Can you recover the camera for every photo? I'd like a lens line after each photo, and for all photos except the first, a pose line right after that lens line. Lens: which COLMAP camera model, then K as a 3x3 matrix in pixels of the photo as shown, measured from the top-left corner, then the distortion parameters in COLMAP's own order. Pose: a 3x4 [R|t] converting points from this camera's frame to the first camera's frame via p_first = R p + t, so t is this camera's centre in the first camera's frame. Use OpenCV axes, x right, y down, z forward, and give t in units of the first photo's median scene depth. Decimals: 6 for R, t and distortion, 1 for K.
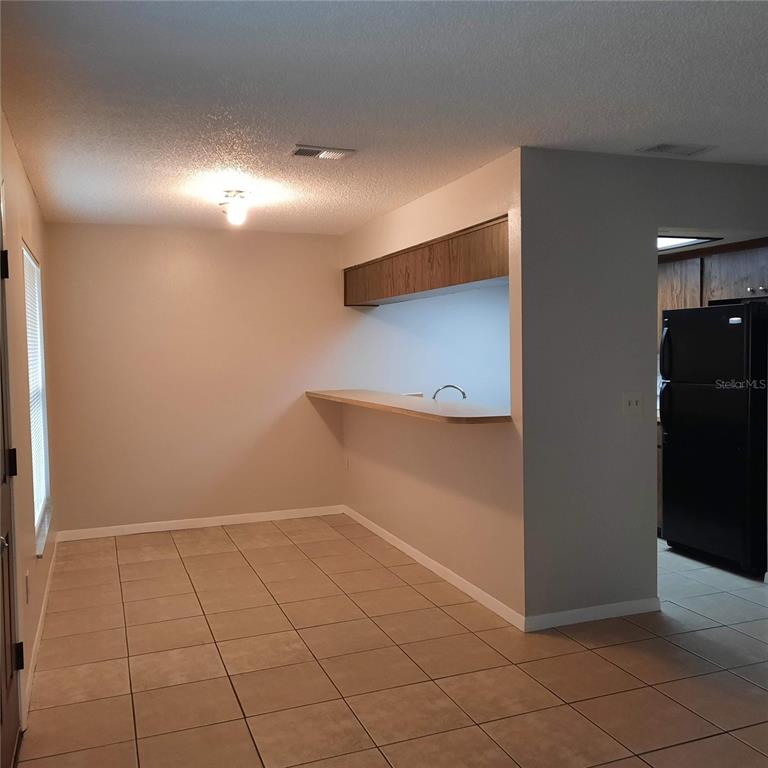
lens RADIAL K [[745.8, 0, 379.6], [0, 745.8, 383.2], [0, 0, 1]] dist [0.067101, -0.023948]
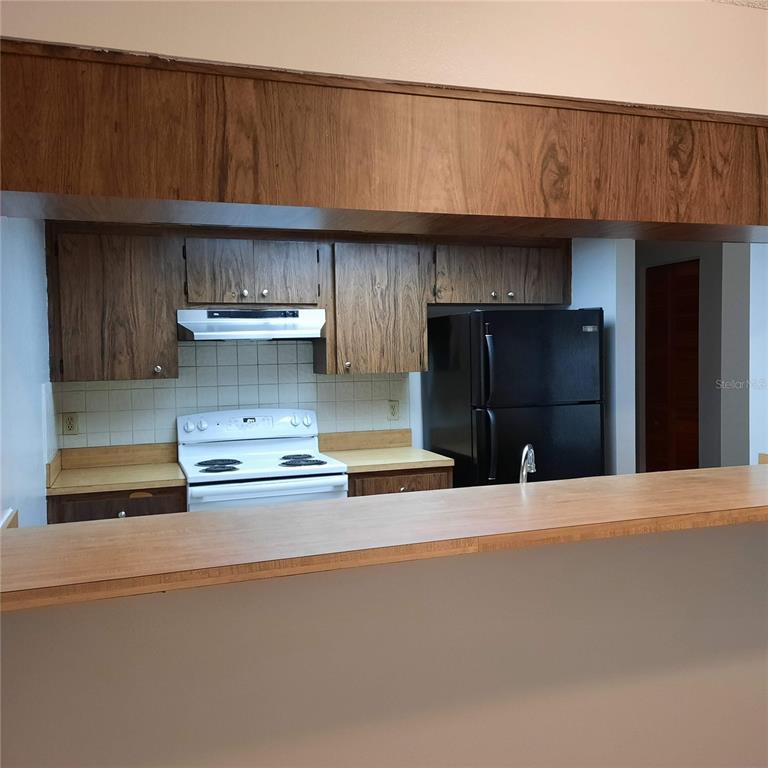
lens RADIAL K [[745.8, 0, 379.6], [0, 745.8, 383.2], [0, 0, 1]] dist [0.067101, -0.023948]
pose [[0.038603, -0.022472, 0.999002, -0.351758], [0.063541, 0.997779, 0.019989, -0.046934], [-0.997232, 0.062706, 0.039945, 1.069226]]
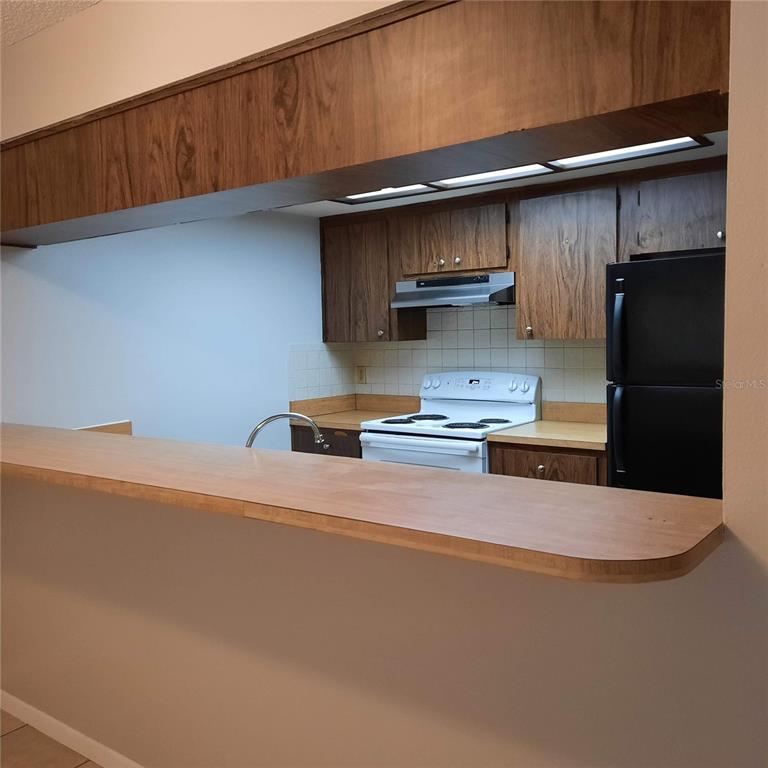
lens RADIAL K [[745.8, 0, 379.6], [0, 745.8, 383.2], [0, 0, 1]] dist [0.067101, -0.023948]
pose [[0.852550, -0.042987, 0.520874, -0.091489], [0.035387, 0.999073, 0.024532, -0.023490], [-0.521446, -0.002482, 0.853281, 0.587342]]
